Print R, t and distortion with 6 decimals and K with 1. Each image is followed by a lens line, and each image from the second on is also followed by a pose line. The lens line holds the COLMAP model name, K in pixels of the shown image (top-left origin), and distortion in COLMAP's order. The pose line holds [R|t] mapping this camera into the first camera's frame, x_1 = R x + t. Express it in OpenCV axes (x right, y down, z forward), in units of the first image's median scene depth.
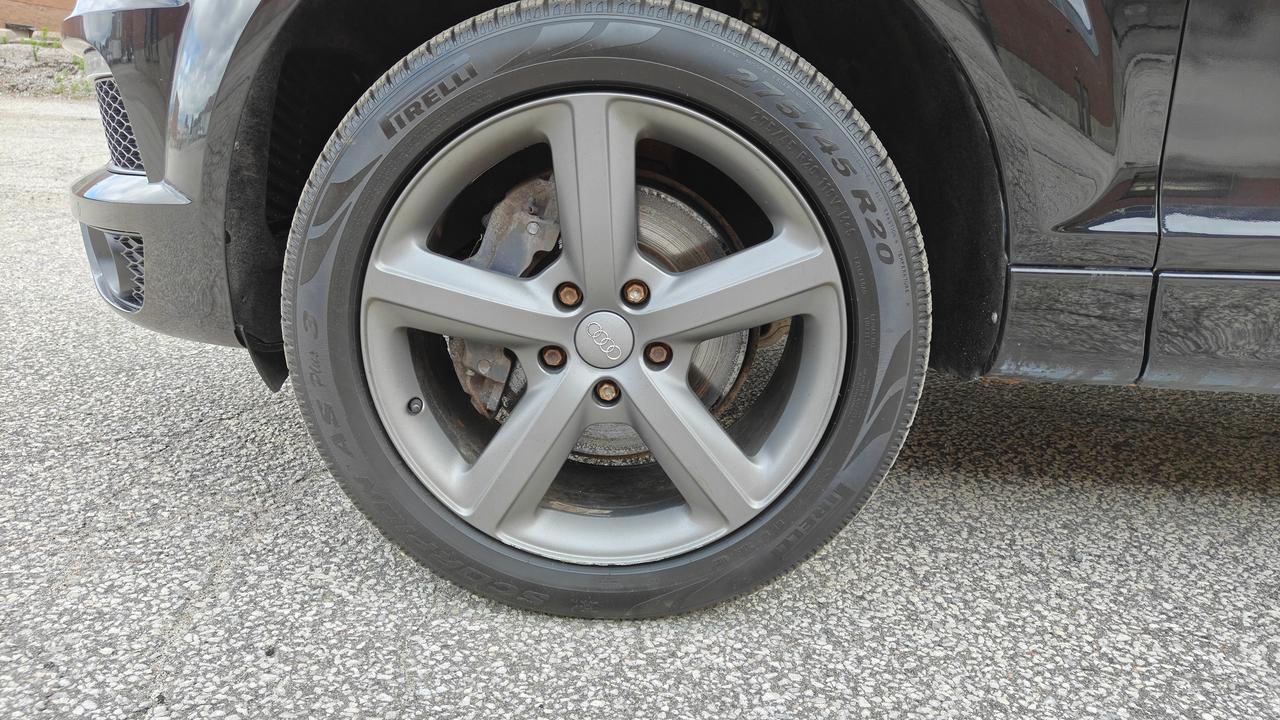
lens RADIAL K [[904.1, 0, 641.8], [0, 904.1, 359.9], [0, 0, 1]] dist [0.000237, 0.004043]
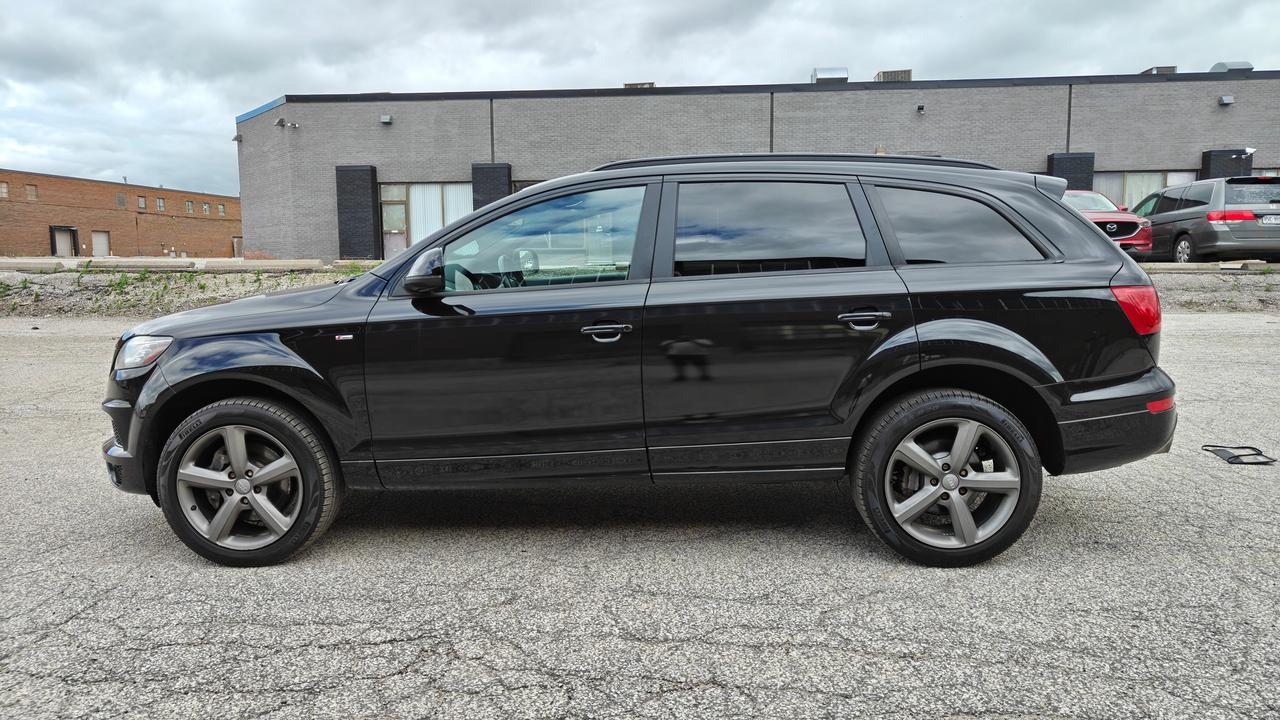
lens RADIAL K [[904.1, 0, 638.4], [0, 904.1, 359.9], [0, 0, 1]] dist [0.000237, 0.004043]
pose [[0.997827, -0.062534, -0.020753, 1.654083], [0.058477, 0.985647, -0.158369, 0.146139], [0.030359, 0.156812, 0.987162, -2.644469]]
